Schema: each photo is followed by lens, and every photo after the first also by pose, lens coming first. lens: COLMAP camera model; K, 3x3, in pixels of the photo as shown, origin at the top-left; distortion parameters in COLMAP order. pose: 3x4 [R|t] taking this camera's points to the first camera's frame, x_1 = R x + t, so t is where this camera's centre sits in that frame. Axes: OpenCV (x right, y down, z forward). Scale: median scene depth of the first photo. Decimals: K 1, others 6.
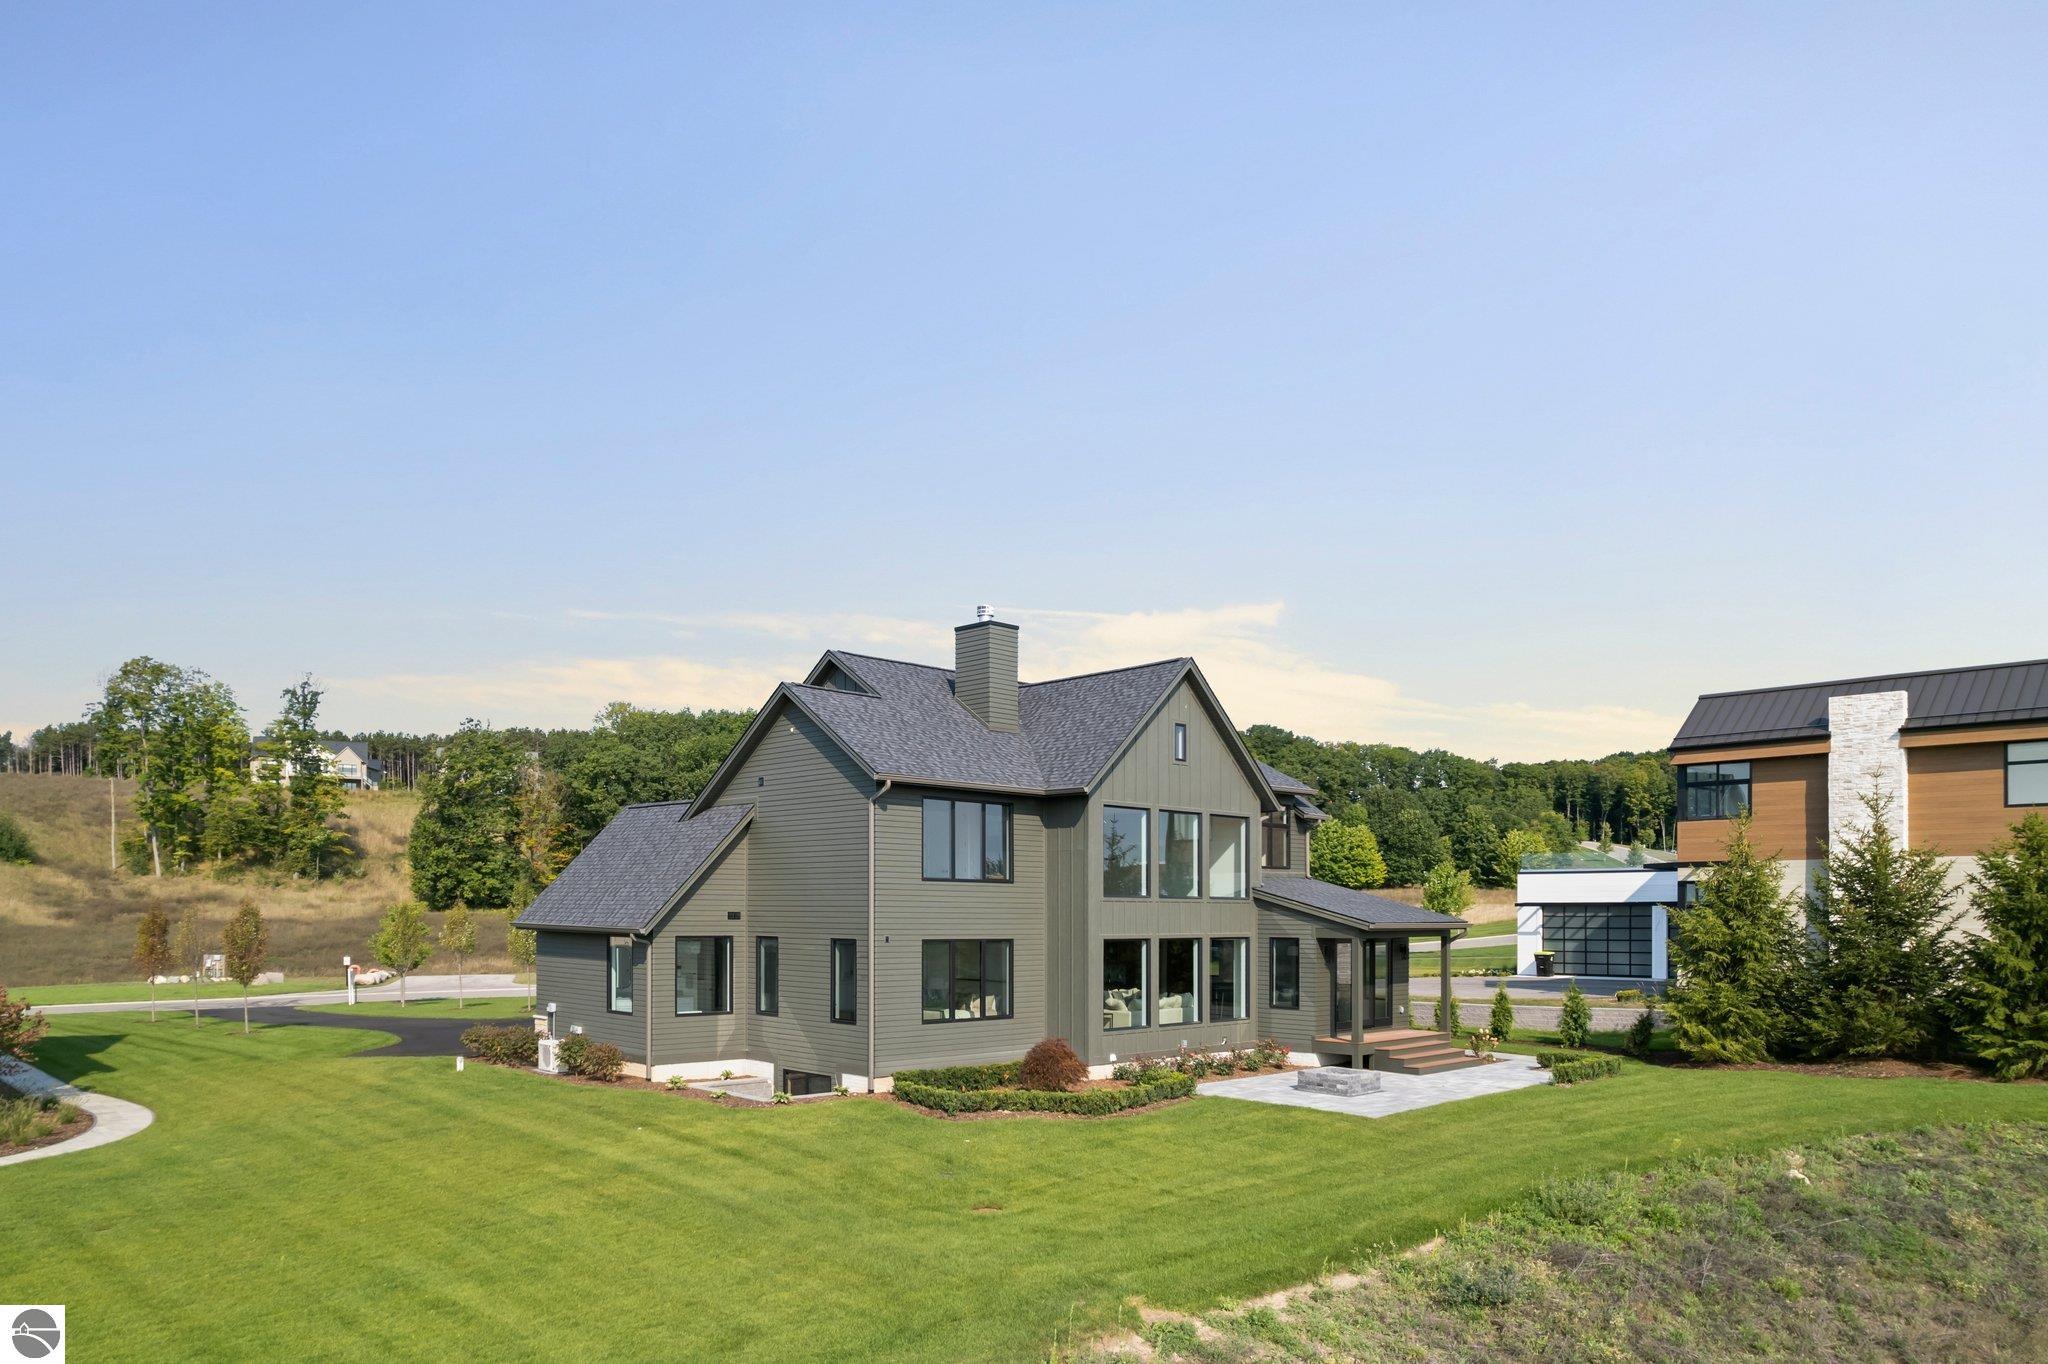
lens RADIAL K [[1366.5, 0, 1024.0], [0, 1366.5, 682.0], [0, 0, 1]] dist [-0.000346, -0.001536]
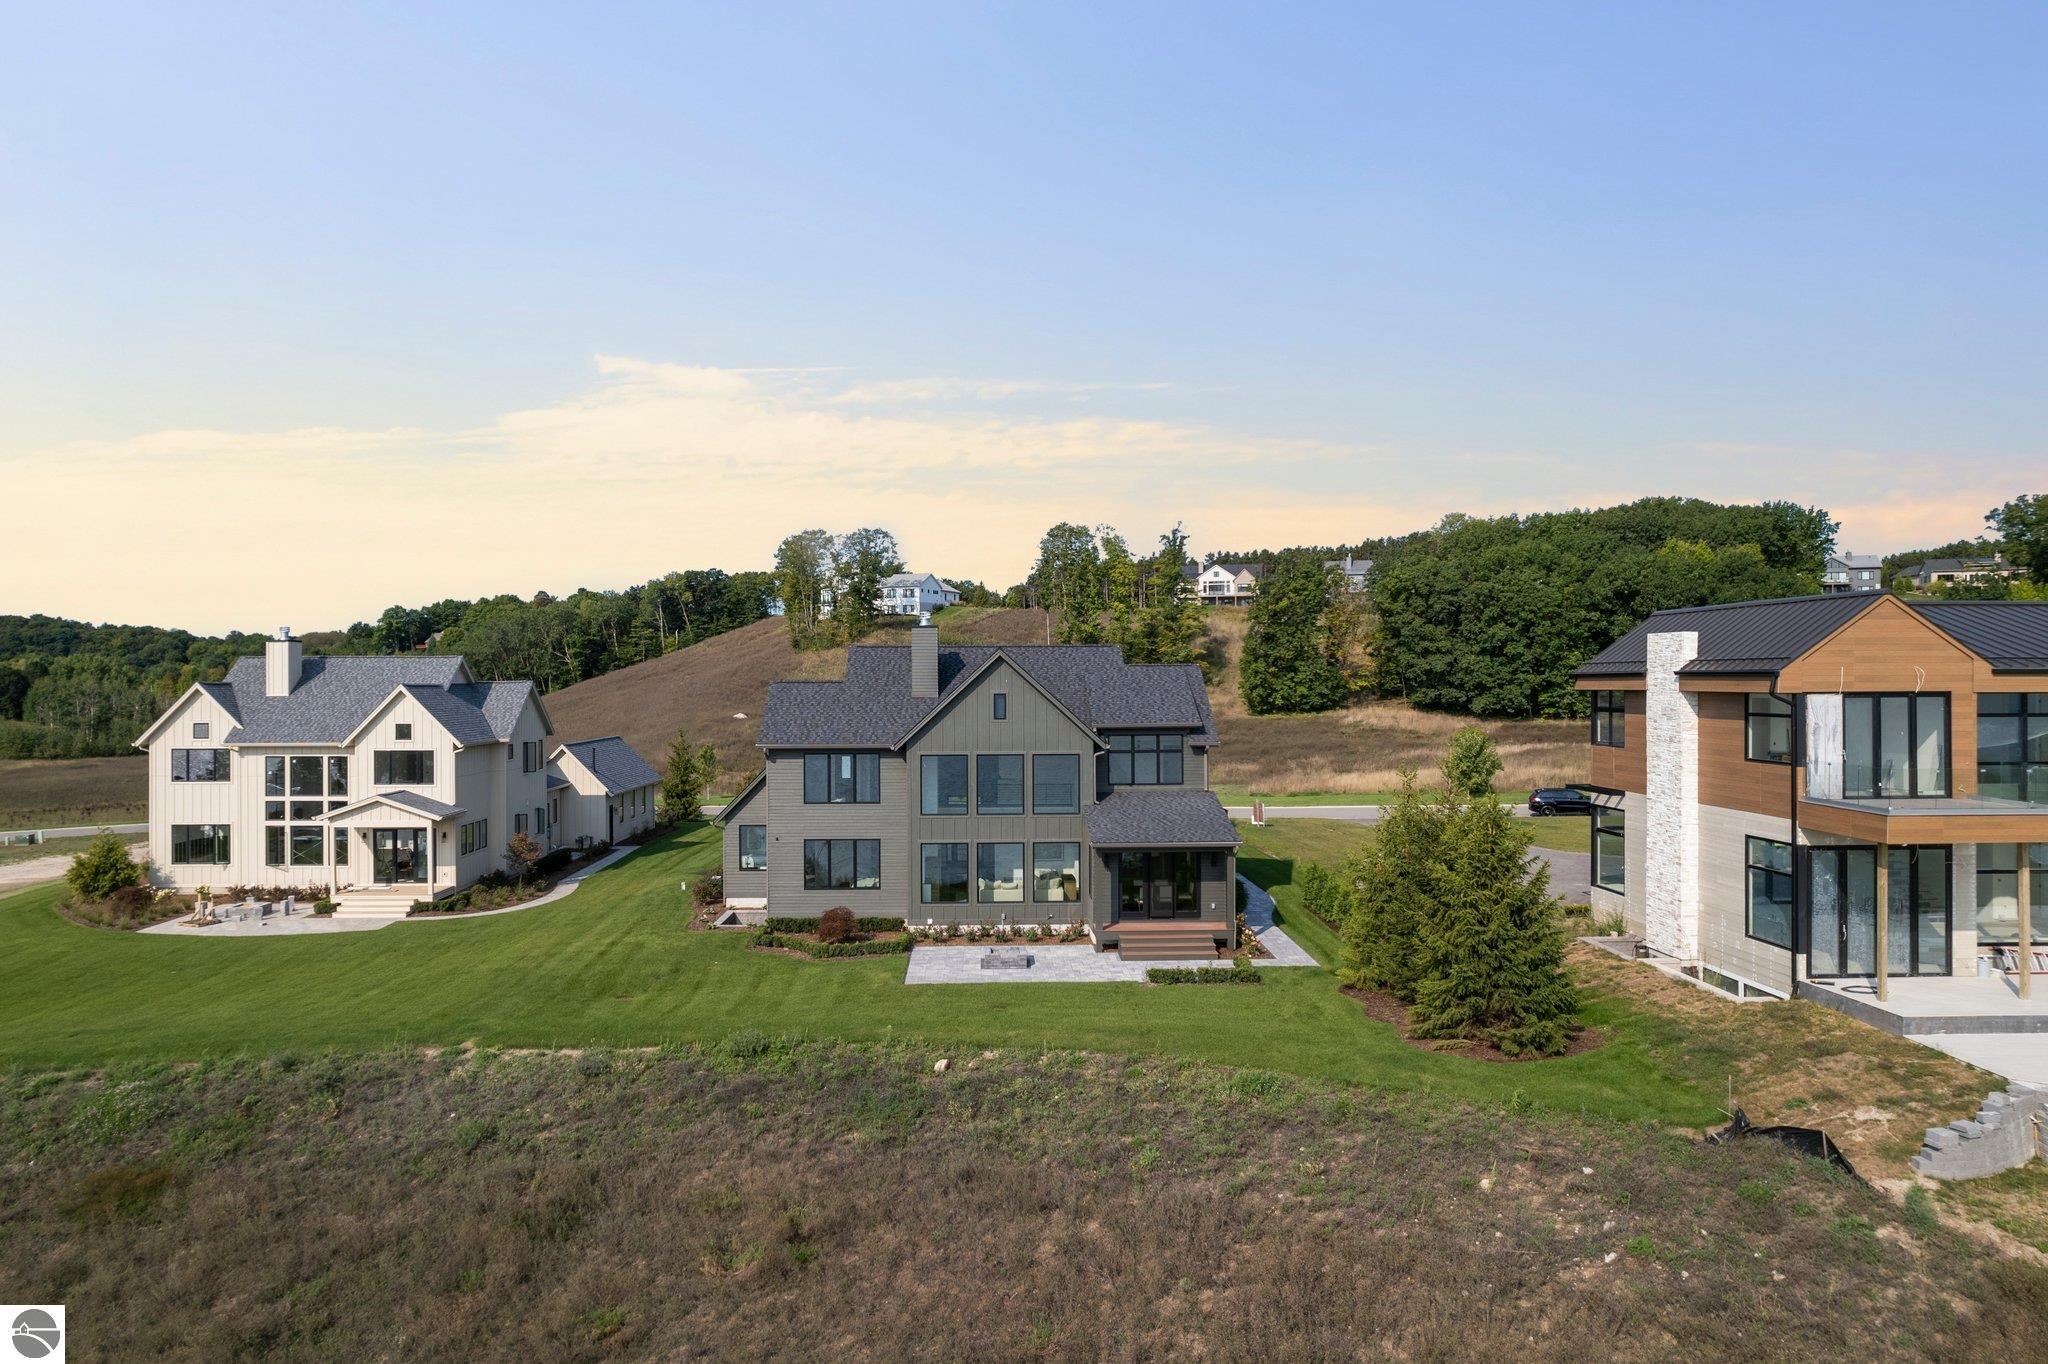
lens RADIAL K [[1366.5, 0, 1024.0], [0, 1366.5, 682.0], [0, 0, 1]] dist [-0.000346, -0.001536]
pose [[0.723387, -0.005253, -0.690423, 0.250459], [0.124424, 0.984592, 0.122873, -0.034641], [0.679139, -0.174790, 0.712894, -0.000525]]
